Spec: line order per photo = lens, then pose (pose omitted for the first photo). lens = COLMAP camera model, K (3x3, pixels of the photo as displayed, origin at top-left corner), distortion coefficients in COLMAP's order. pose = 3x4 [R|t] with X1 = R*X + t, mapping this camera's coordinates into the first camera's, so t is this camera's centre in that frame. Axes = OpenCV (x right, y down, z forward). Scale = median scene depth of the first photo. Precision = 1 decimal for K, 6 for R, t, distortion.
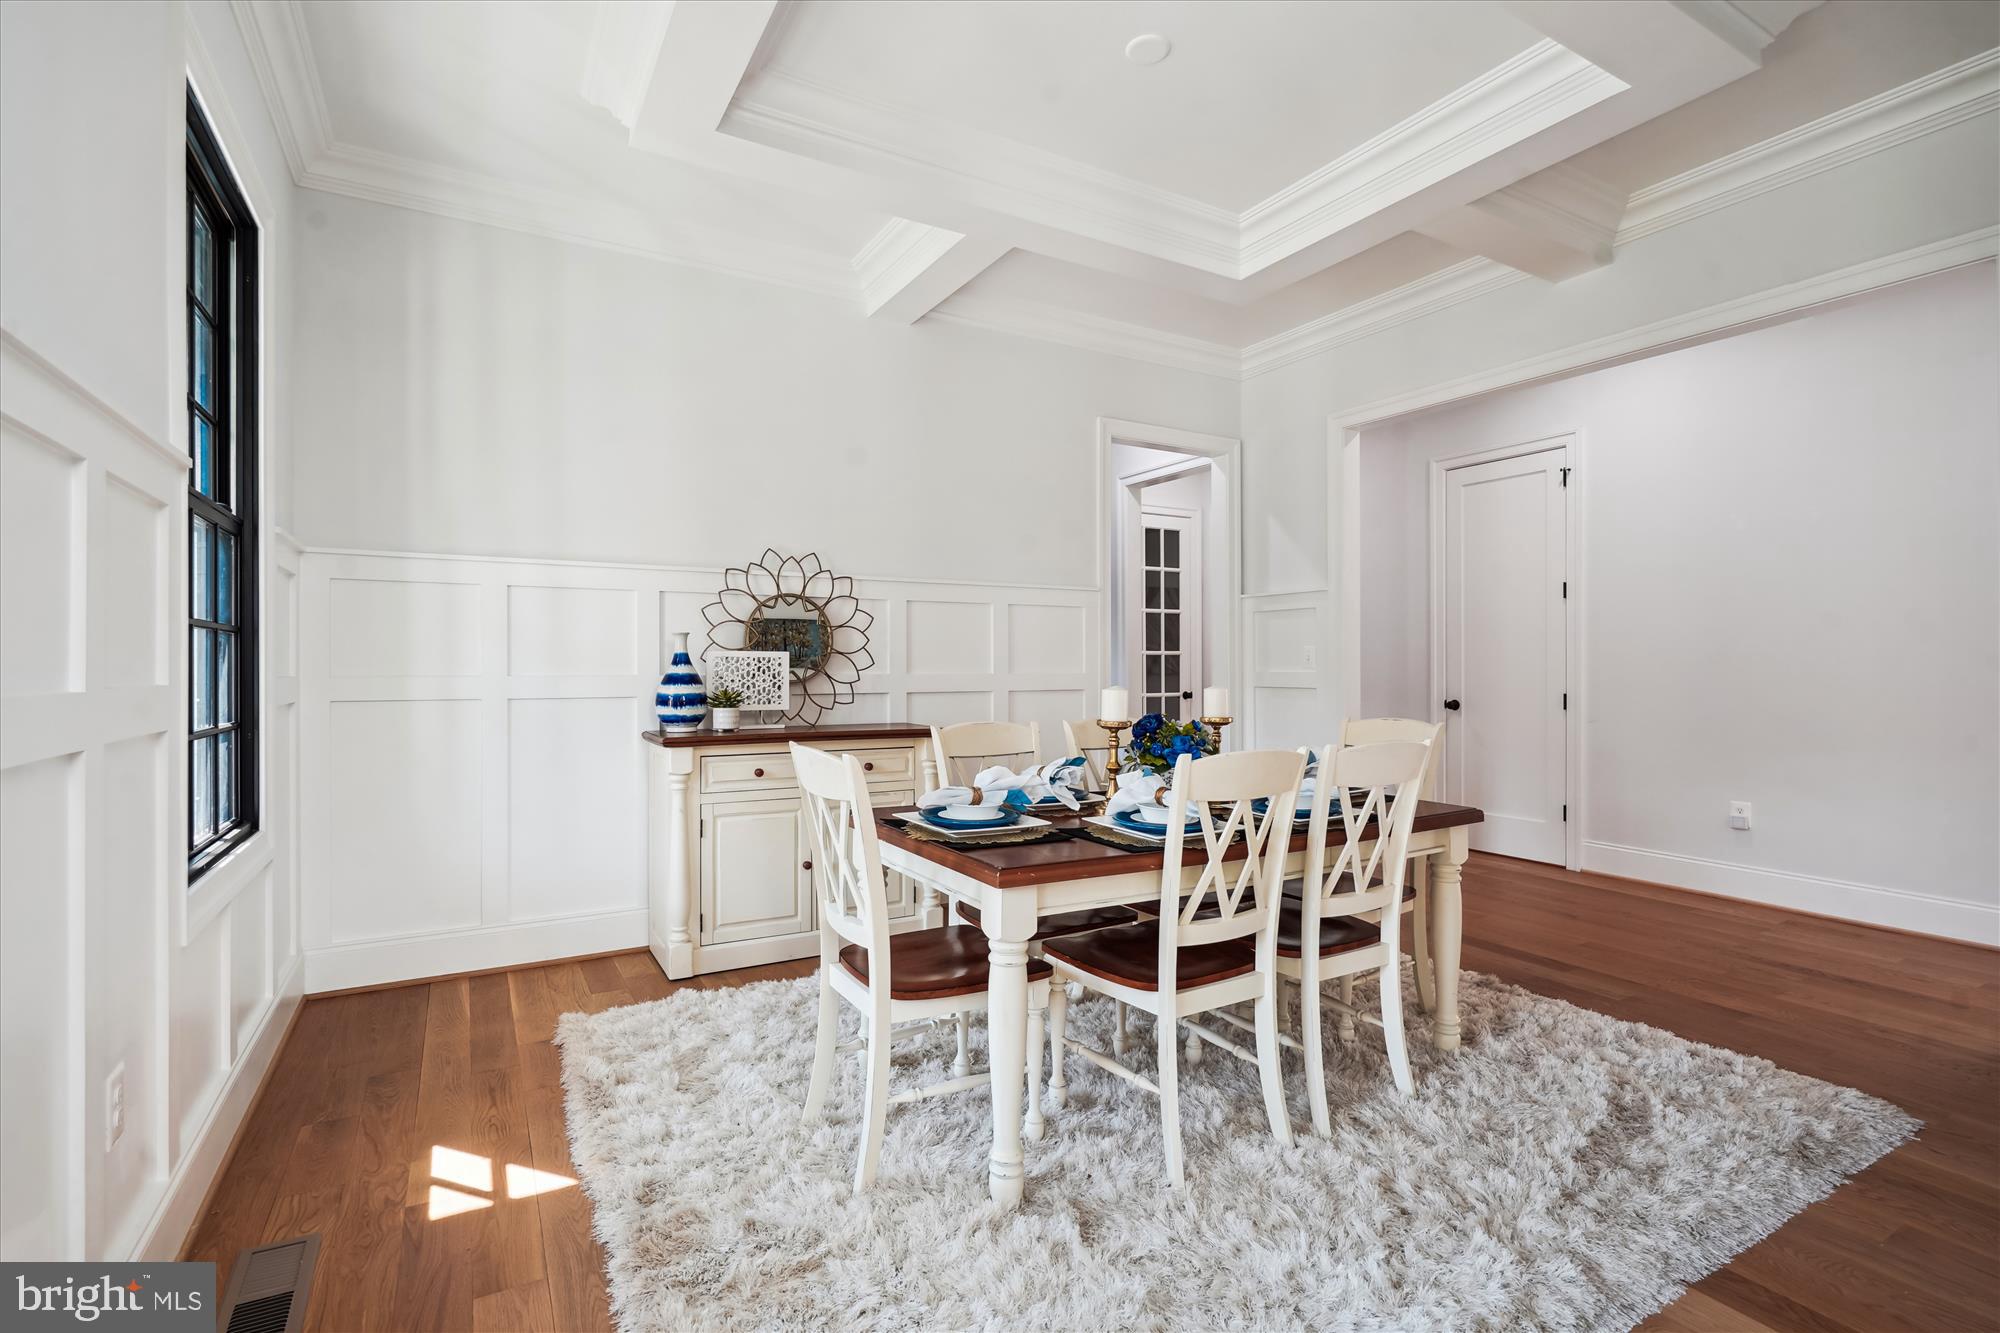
lens RADIAL K [[923.3, 0, 992.5], [0, 923.3, 676.7], [0, 0, 1]] dist [-0.004318, 0.000088]
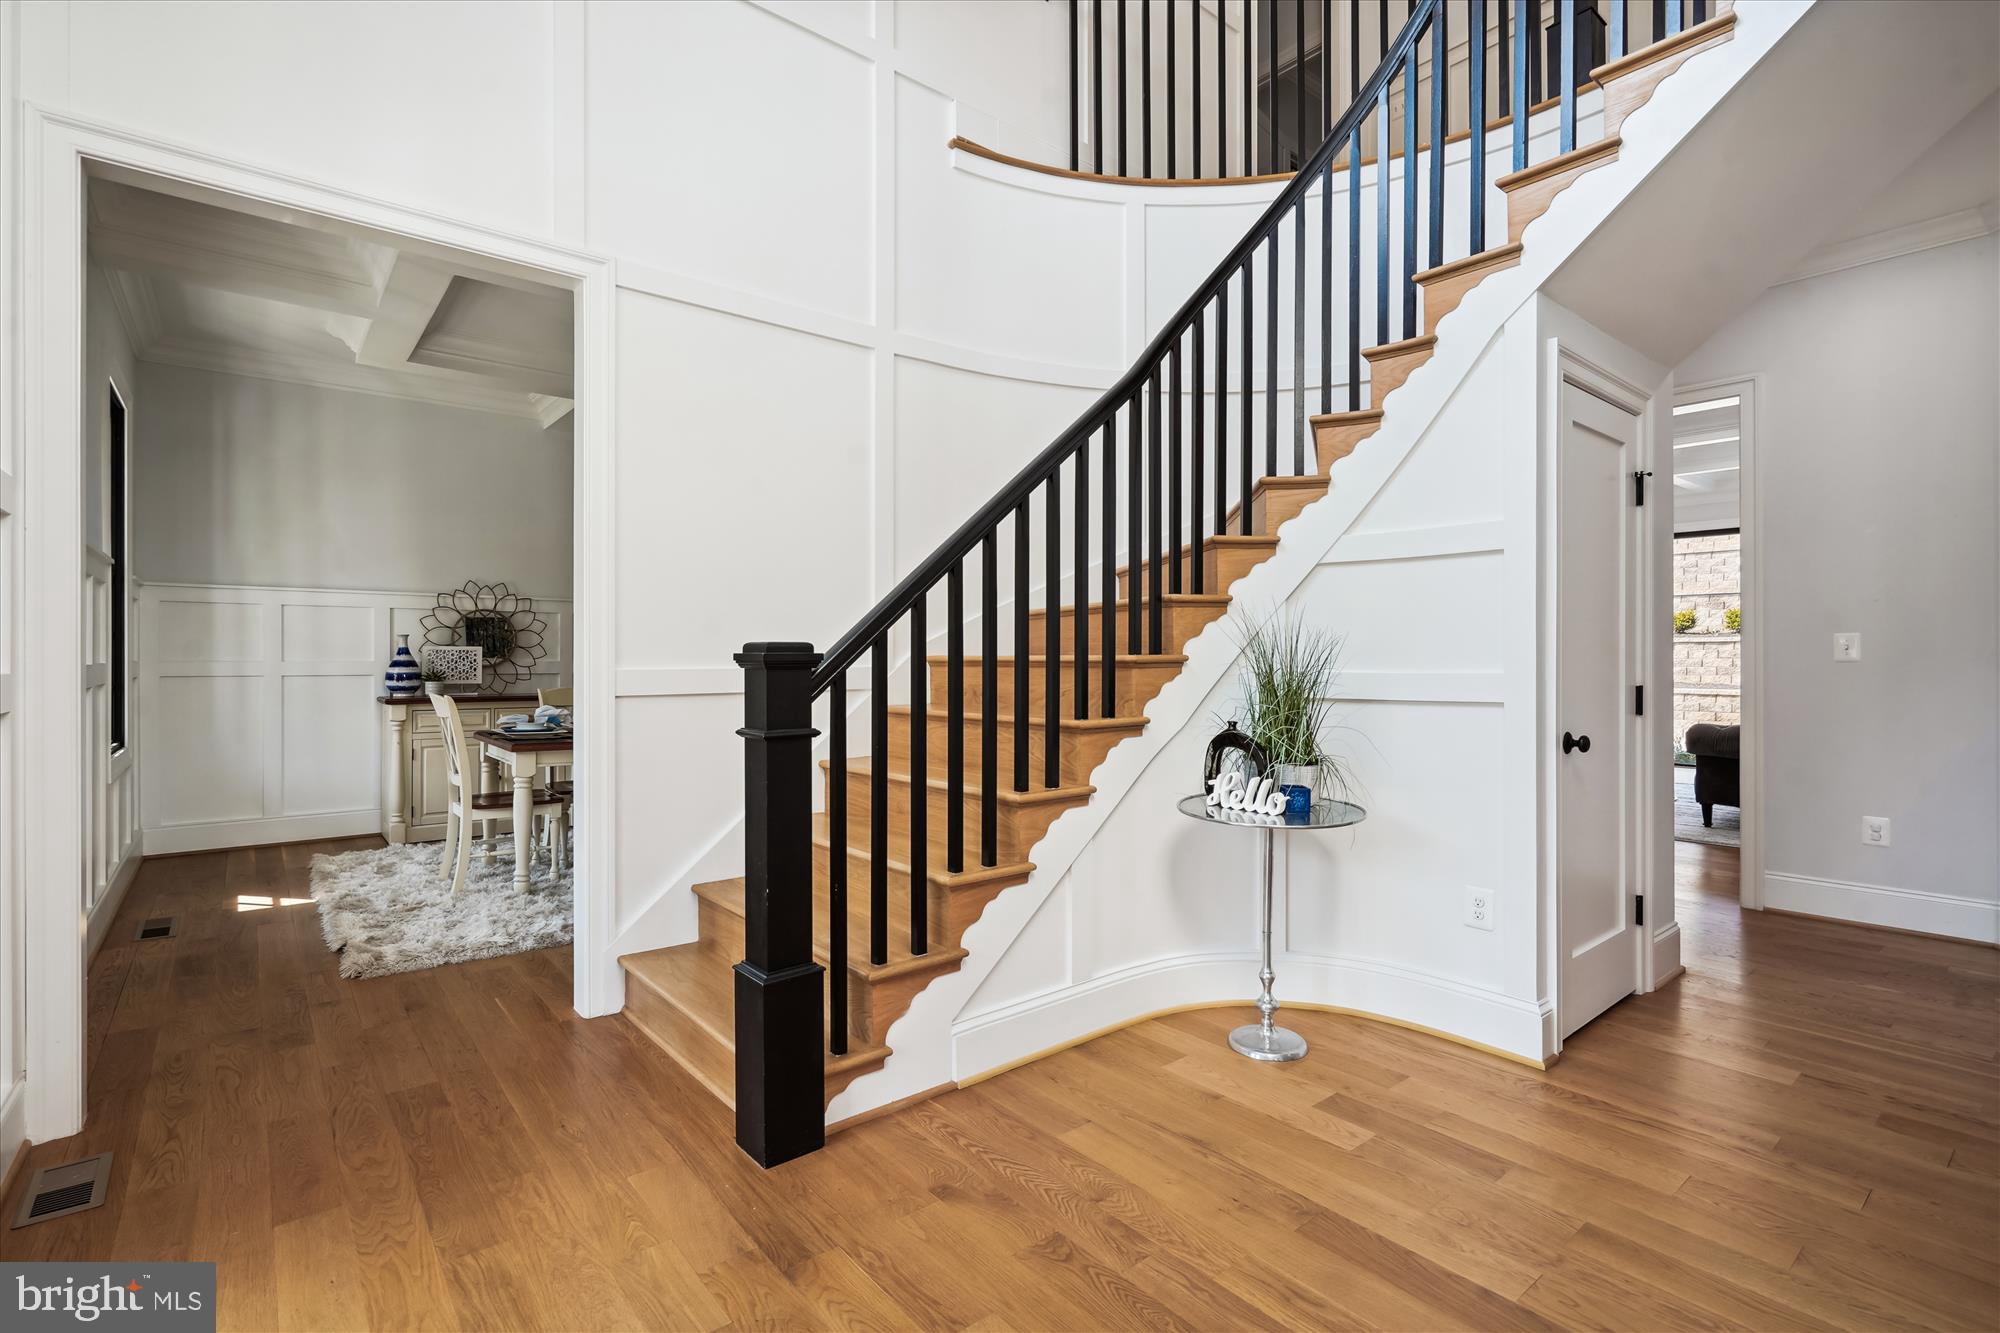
lens RADIAL K [[923.3, 0, 1002.4], [0, 923.3, 669.3], [0, 0, 1]] dist [-0.004318, 0.000088]
pose [[0.985709, 0.001050, 0.168455, 0.422935], [-0.001264, 0.999999, 0.001166, 0.009168], [-0.168454, -0.001362, 0.985709, -0.759054]]
